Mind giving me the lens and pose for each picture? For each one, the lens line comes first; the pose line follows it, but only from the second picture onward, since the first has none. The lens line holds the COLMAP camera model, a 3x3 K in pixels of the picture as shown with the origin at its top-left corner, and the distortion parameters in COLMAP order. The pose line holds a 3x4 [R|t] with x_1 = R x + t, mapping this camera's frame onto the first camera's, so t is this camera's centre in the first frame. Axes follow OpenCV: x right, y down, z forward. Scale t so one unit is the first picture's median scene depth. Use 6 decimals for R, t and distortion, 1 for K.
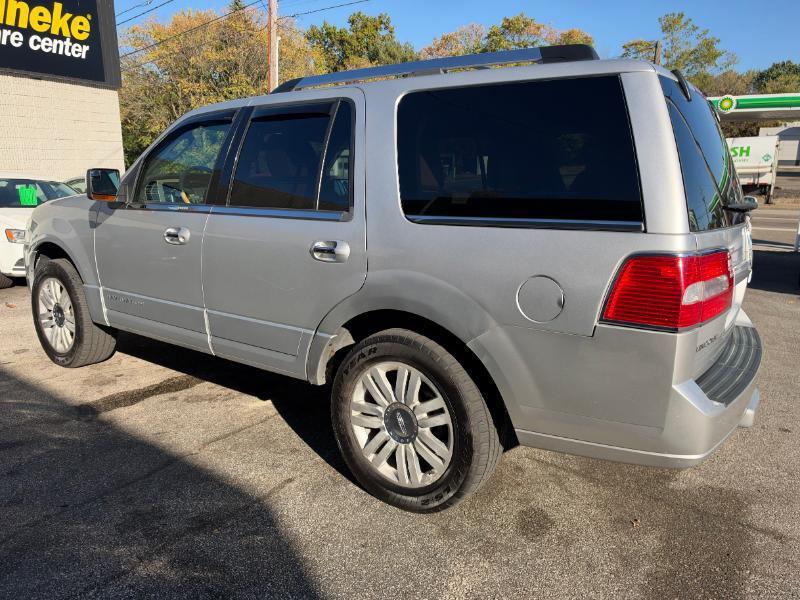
lens RADIAL K [[583.1, 0, 398.3], [0, 583.1, 297.6], [0, 0, 1]] dist [0.013916, -0.032337]
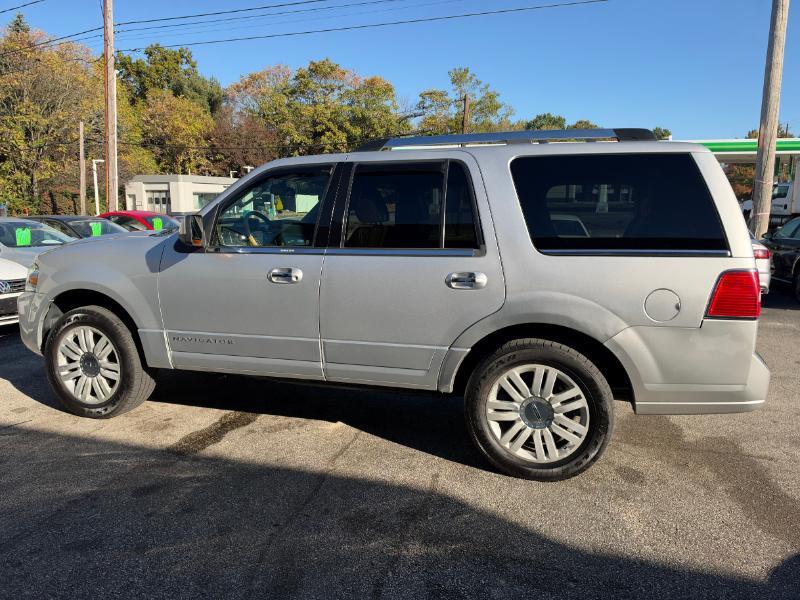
lens RADIAL K [[583.1, 0, 398.1], [0, 583.1, 298.9], [0, 0, 1]] dist [0.013916, -0.032337]
pose [[0.946100, -0.054226, 0.319304, -0.389880], [0.072389, 0.996348, -0.045286, 0.002146], [-0.315682, 0.065960, 0.946570, -0.073954]]
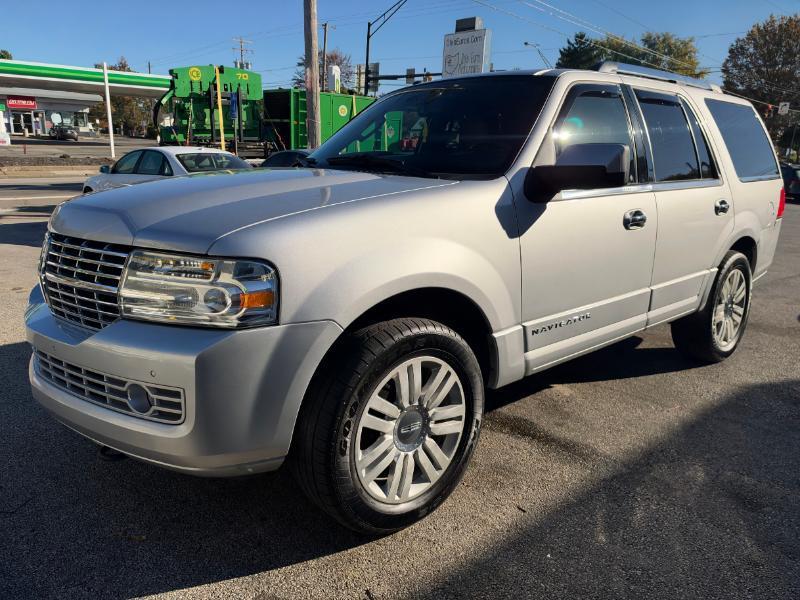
lens RADIAL K [[583.1, 0, 404.2], [0, 583.1, 305.4], [0, 0, 1]] dist [0.013916, -0.032337]
pose [[0.220439, -0.250765, 0.942615, -1.001189], [0.185475, 0.959532, 0.211890, -0.176016], [-0.957604, 0.128123, 0.258029, 0.833760]]
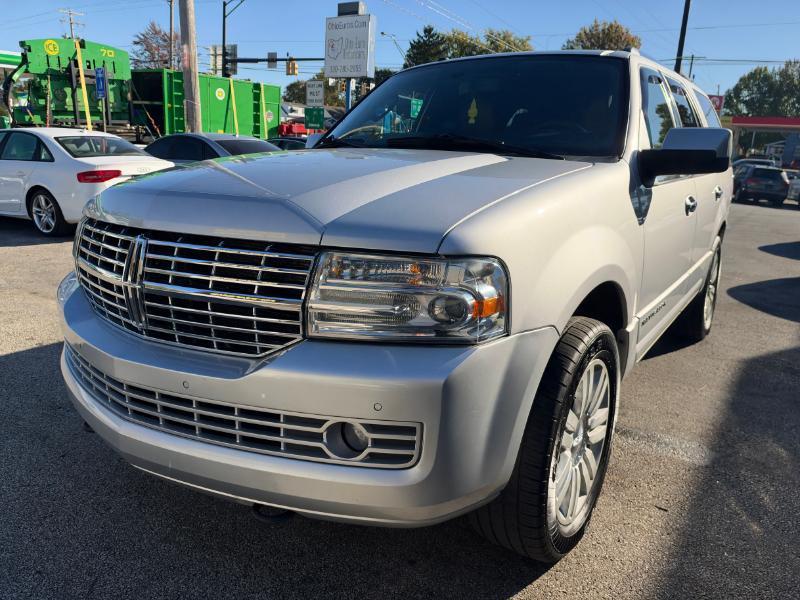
lens RADIAL K [[583.1, 0, 401.6], [0, 583.1, 306.8], [0, 0, 1]] dist [0.013916, -0.032337]
pose [[-0.017680, -0.273943, 0.961583, -0.961075], [0.176226, 0.945824, 0.272694, -0.211416], [-0.984191, 0.174277, 0.031554, 1.068598]]
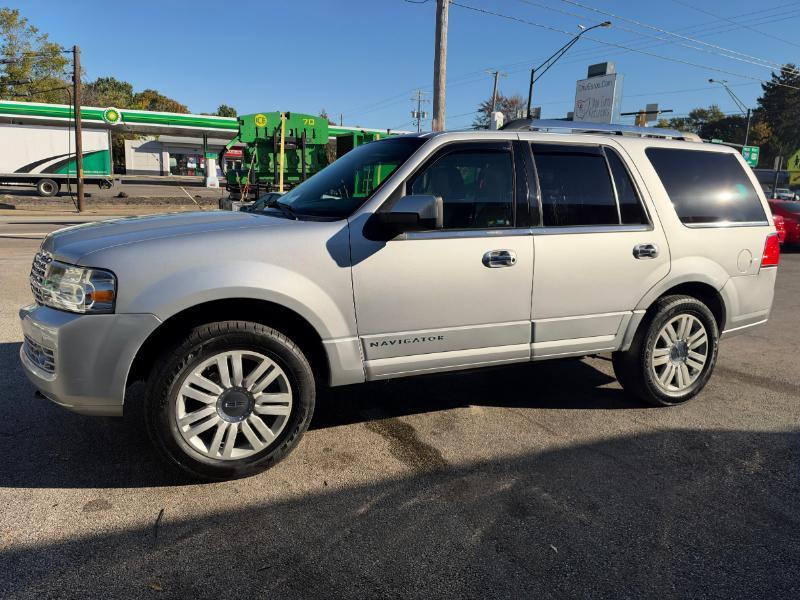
lens RADIAL K [[583.1, 0, 400.8], [0, 583.1, 305.1], [0, 0, 1]] dist [0.013916, -0.032337]
pose [[0.502770, -0.164578, 0.848608, -1.007156], [0.164333, 0.982003, 0.093087, -0.111307], [-0.848656, 0.092653, 0.520767, 0.458738]]
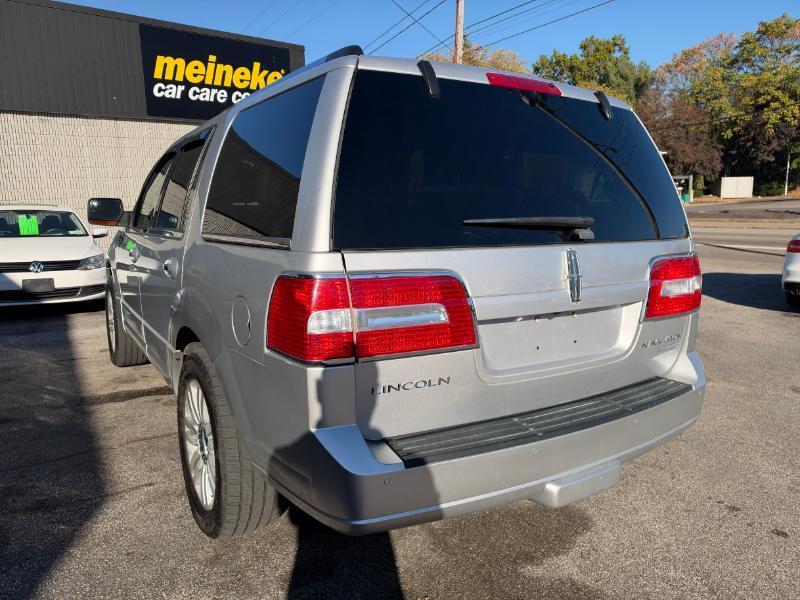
lens RADIAL K [[583.1, 0, 394.6], [0, 583.1, 295.9], [0, 0, 1]] dist [0.013916, -0.032337]
pose [[0.922076, 0.038571, -0.385082, 0.391238], [-0.058661, 0.997454, -0.040556, -0.007046], [0.382537, 0.059985, 0.921991, 0.108702]]
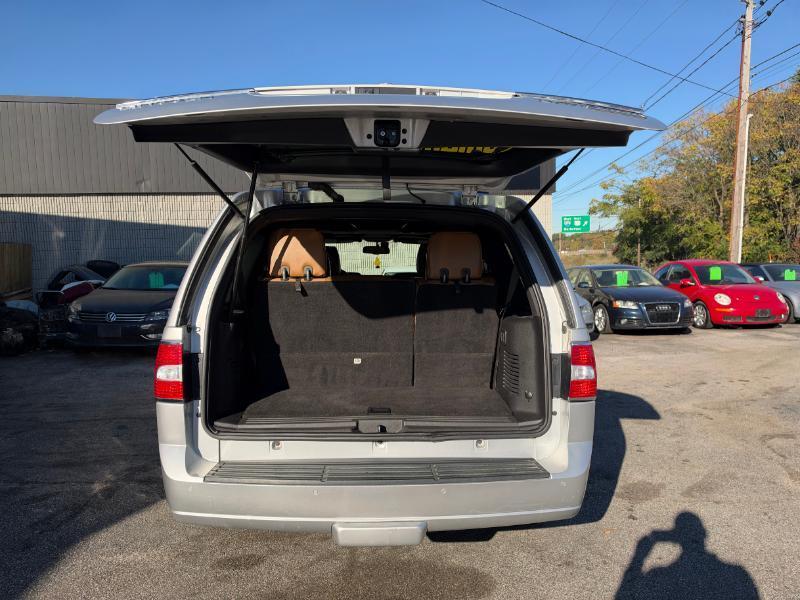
lens RADIAL K [[583.1, 0, 402.7], [0, 583.1, 300.0], [0, 0, 1]] dist [0.013916, -0.032337]
pose [[0.616612, 0.037319, -0.786382, 0.784167], [-0.146604, 0.986847, -0.068121, -0.066029], [0.773496, 0.157291, 0.613973, 0.250132]]
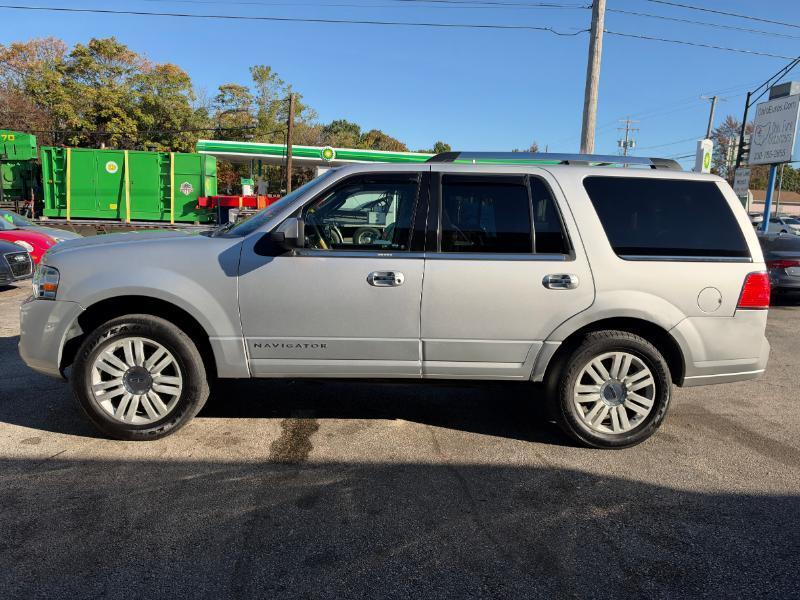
lens RADIAL K [[583.1, 0, 401.7], [0, 583.1, 298.5], [0, 0, 1]] dist [0.013916, -0.032337]
pose [[0.771704, -0.070343, 0.632080, -0.788690], [0.103361, 0.994523, -0.015514, -0.035101], [-0.627527, 0.077305, 0.774748, 0.084534]]
